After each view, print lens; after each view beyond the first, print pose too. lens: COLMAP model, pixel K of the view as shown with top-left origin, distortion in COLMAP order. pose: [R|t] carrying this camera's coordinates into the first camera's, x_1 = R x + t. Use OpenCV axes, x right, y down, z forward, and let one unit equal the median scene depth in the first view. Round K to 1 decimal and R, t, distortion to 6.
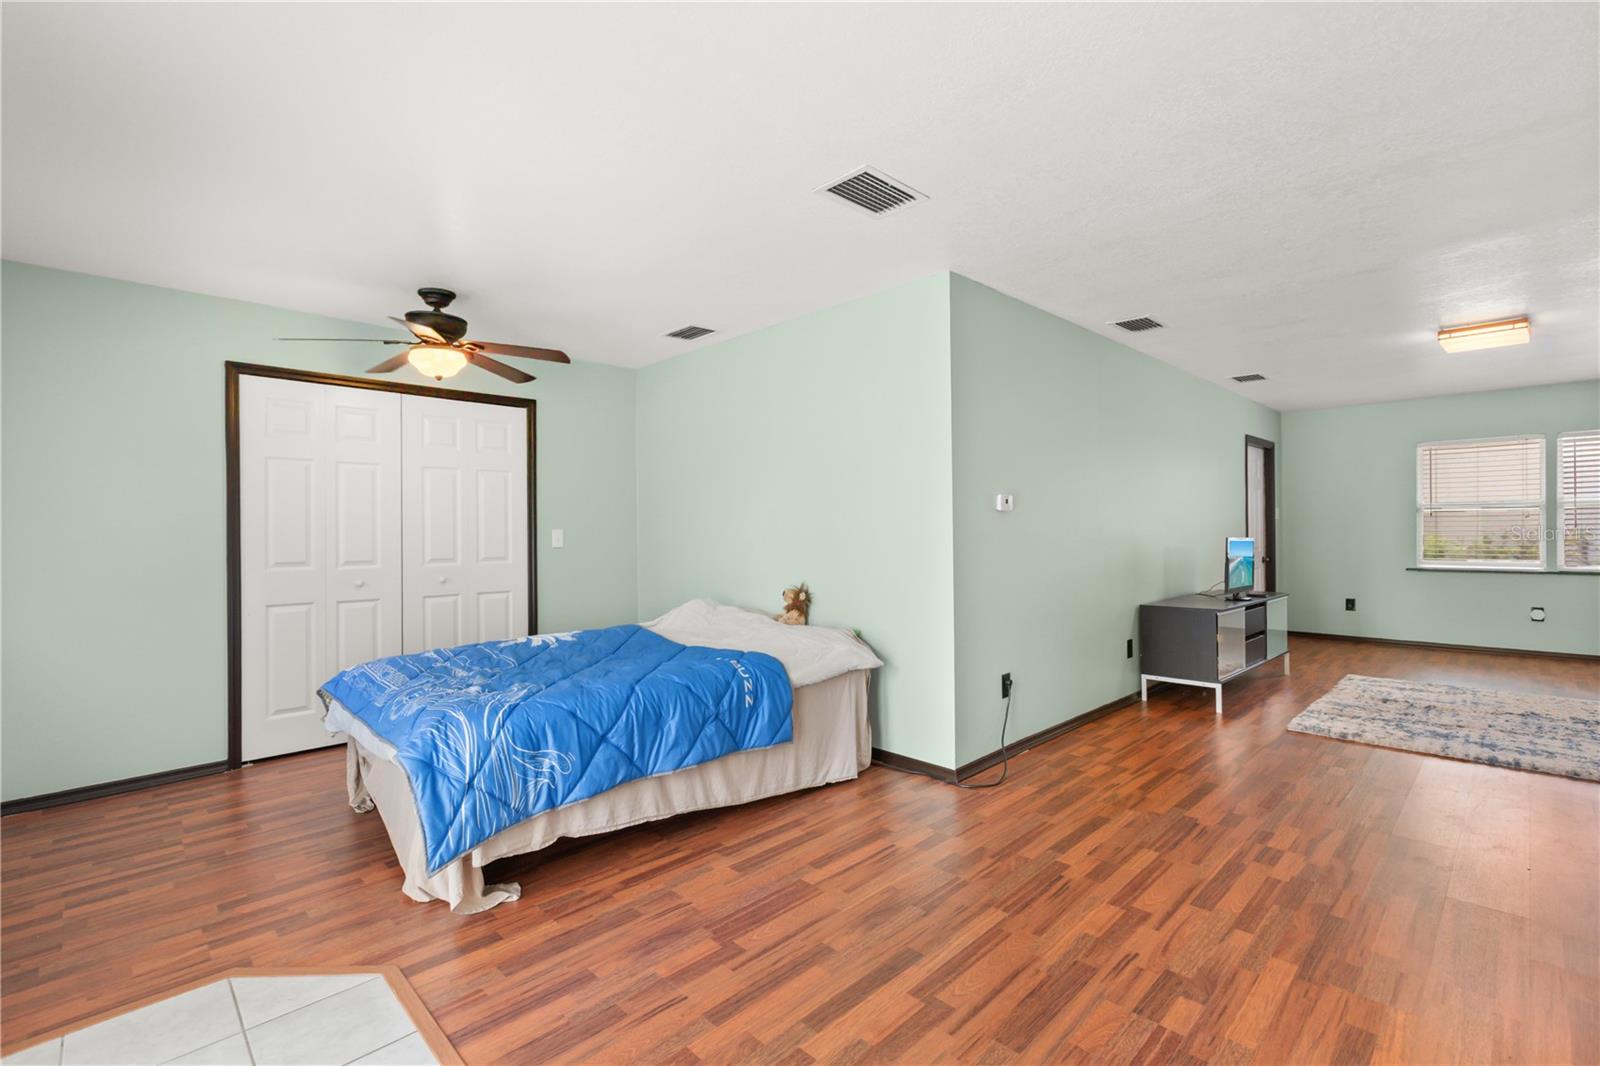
lens RADIAL K [[722.1, 0, 807.8], [0, 722.1, 531.4], [0, 0, 1]] dist [-0.014197, -0.000601]
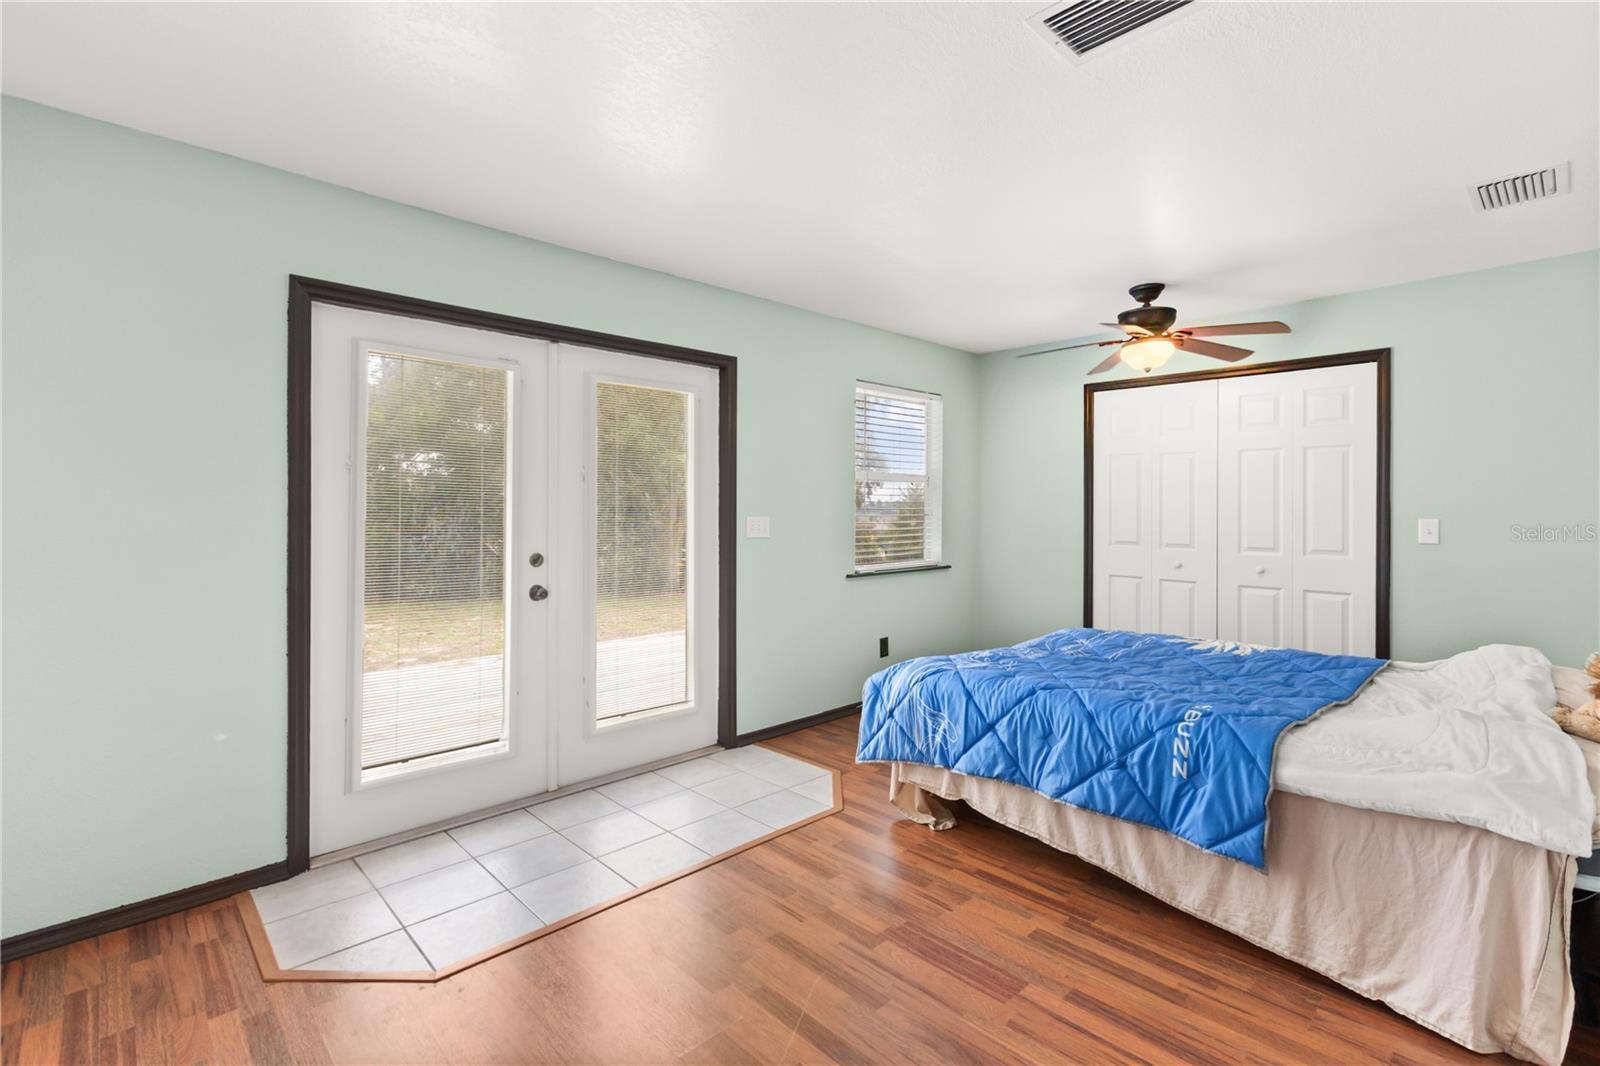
lens RADIAL K [[722.1, 0, 809.0], [0, 722.1, 500.9], [0, 0, 1]] dist [-0.014197, -0.000601]
pose [[-0.015776, 0.002796, -0.999872, 0.686821], [-0.005378, 0.999981, 0.002881, -0.034547], [0.999861, 0.005423, -0.015761, 0.691615]]
